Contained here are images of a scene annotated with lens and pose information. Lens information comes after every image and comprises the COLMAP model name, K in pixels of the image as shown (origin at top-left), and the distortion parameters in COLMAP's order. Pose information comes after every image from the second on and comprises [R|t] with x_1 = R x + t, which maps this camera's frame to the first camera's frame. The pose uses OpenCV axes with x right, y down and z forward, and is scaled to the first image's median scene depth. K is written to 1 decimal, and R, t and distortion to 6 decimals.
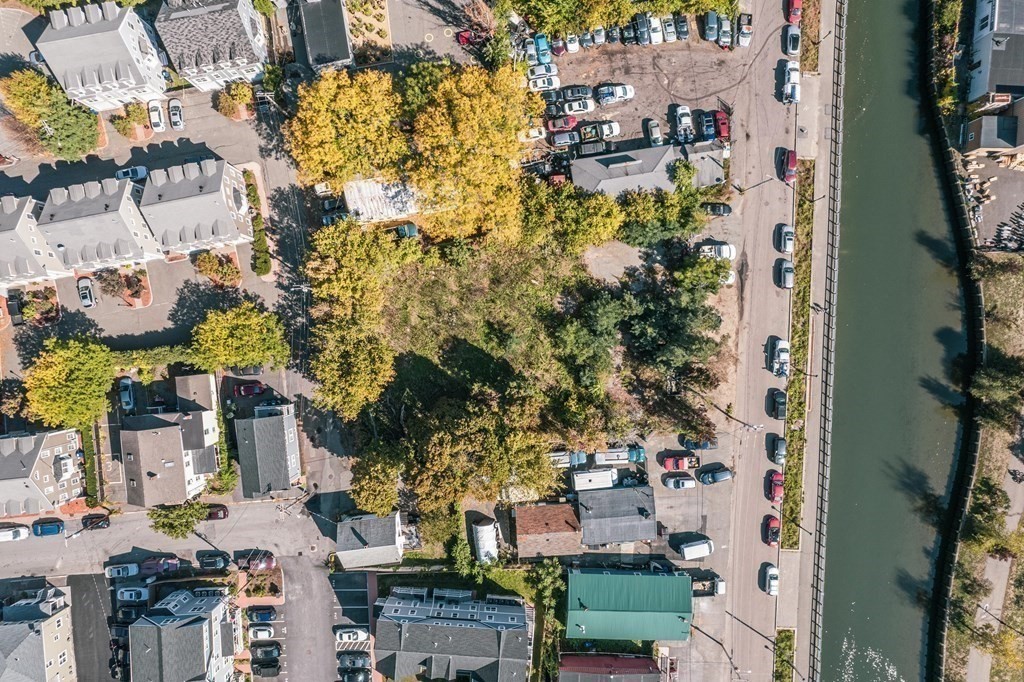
lens RADIAL K [[674.9, 0, 512.0], [0, 674.9, 341.0], [0, 0, 1]] dist [-0.028831, 0.000541]
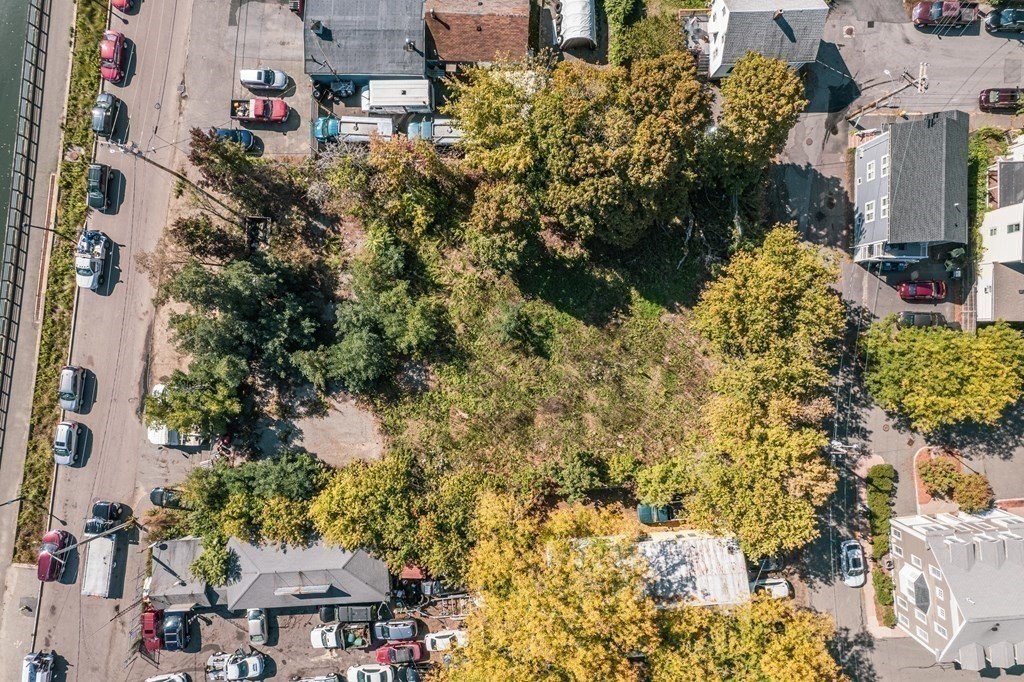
lens RADIAL K [[674.9, 0, 512.0], [0, 674.9, 341.0], [0, 0, 1]] dist [-0.028831, 0.000541]
pose [[-0.995542, -0.093971, -0.008095, -0.000462], [0.094213, -0.994826, -0.038027, 0.011110], [-0.004480, -0.038620, 0.999244, 0.369622]]
